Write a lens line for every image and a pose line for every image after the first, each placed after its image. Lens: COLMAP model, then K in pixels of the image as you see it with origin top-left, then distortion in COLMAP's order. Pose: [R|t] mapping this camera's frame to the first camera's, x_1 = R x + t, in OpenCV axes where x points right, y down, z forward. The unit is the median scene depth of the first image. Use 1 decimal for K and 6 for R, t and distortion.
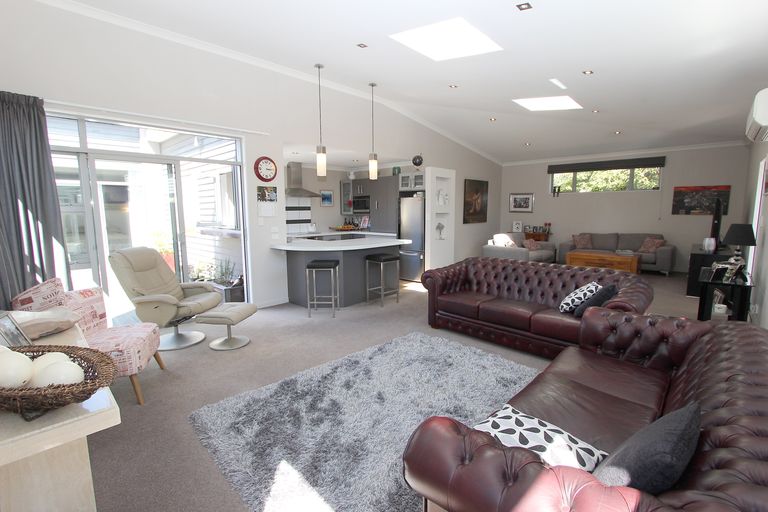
lens RADIAL K [[353.7, 0, 384.0], [0, 353.7, 256.0], [0, 0, 1]] dist [-0.023311, 0.004647]
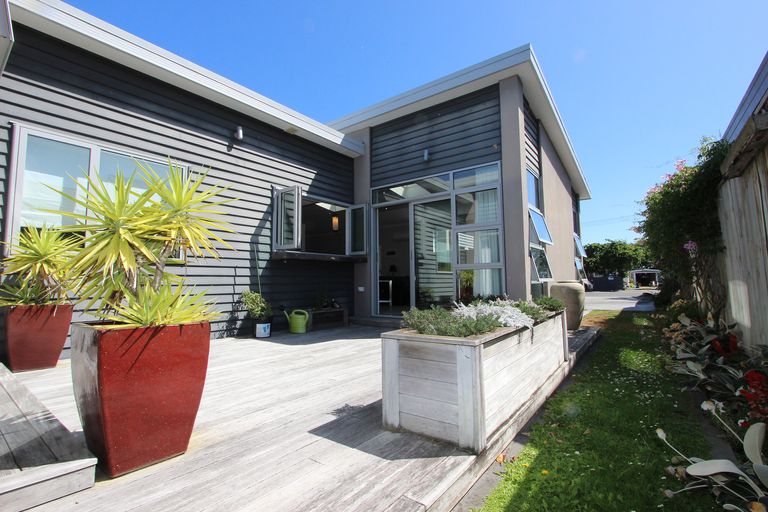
lens RADIAL K [[353.7, 0, 384.0], [0, 353.7, 256.0], [0, 0, 1]] dist [-0.023311, 0.004647]
pose [[-0.102545, 0.078204, 0.991649, -1.636538], [0.139962, 0.988122, -0.063453, 0.019979], [-0.984833, 0.132286, -0.112273, 1.060408]]
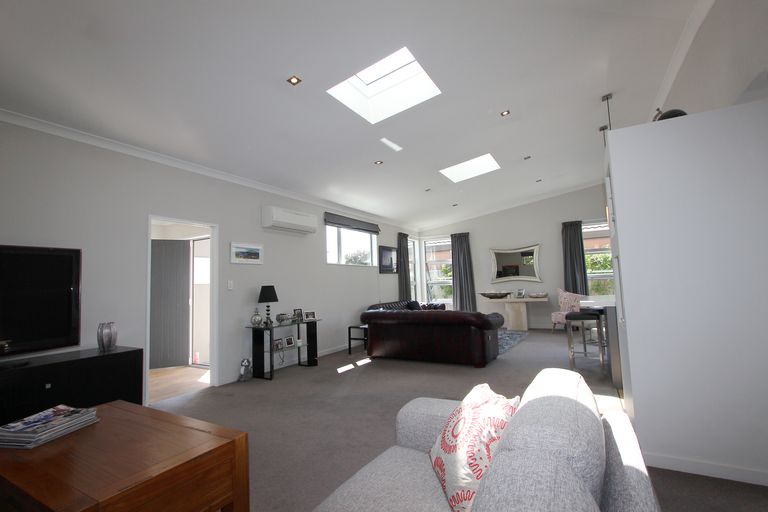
lens RADIAL K [[353.7, 0, 384.0], [0, 353.7, 256.0], [0, 0, 1]] dist [-0.023311, 0.004647]
pose [[-0.968010, 0.015678, -0.250420, 0.673591], [0.001510, 0.998392, 0.056669, -0.193694], [0.250906, 0.054478, -0.966477, 1.683714]]
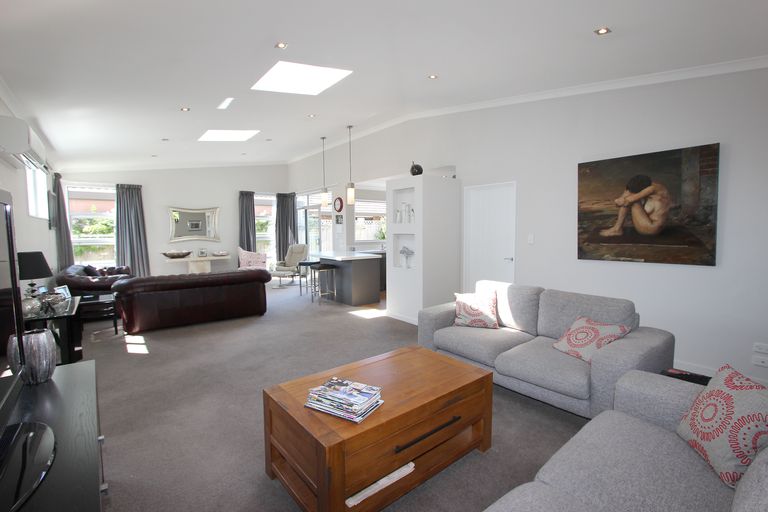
lens RADIAL K [[353.7, 0, 384.0], [0, 353.7, 256.0], [0, 0, 1]] dist [-0.023311, 0.004647]
pose [[-0.138606, 0.081865, -0.986958, 1.223155], [-0.121098, 0.987698, 0.098933, -0.187032], [0.982916, 0.133231, -0.126987, 1.371992]]
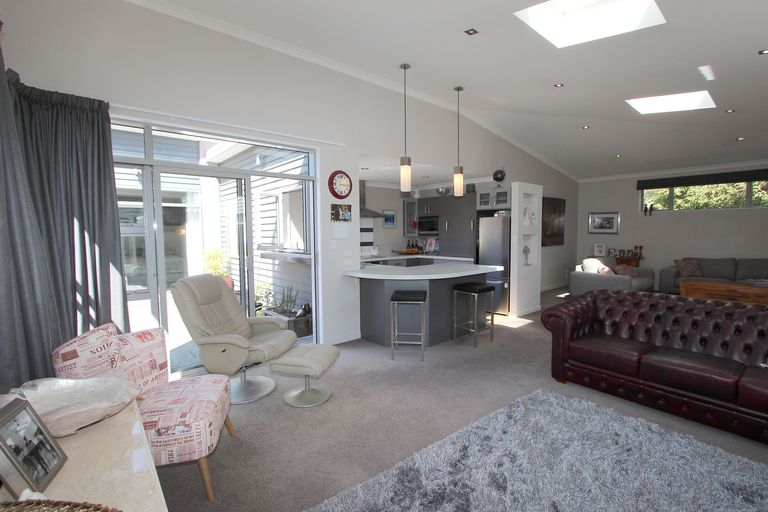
lens RADIAL K [[353.7, 0, 384.0], [0, 353.7, 256.0], [0, 0, 1]] dist [-0.023311, 0.004647]
pose [[0.994932, 0.003705, -0.100481, -0.131337], [-0.009934, 0.998054, -0.061560, -0.016286], [0.100057, 0.062246, 0.993033, 0.142137]]
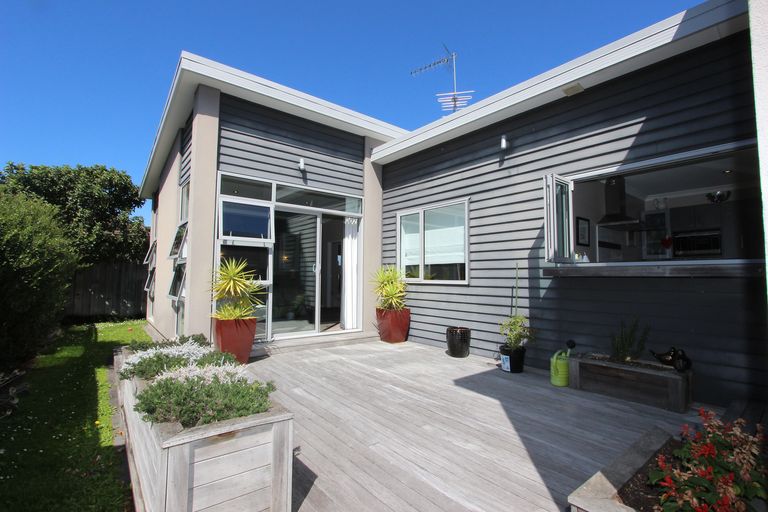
lens RADIAL K [[353.7, 0, 384.0], [0, 353.7, 256.0], [0, 0, 1]] dist [-0.023311, 0.004647]
pose [[0.990902, 0.002424, -0.134562, -0.865551], [-0.028129, 0.981486, -0.189460, 0.031721], [0.131612, 0.191521, 0.972624, 0.456201]]
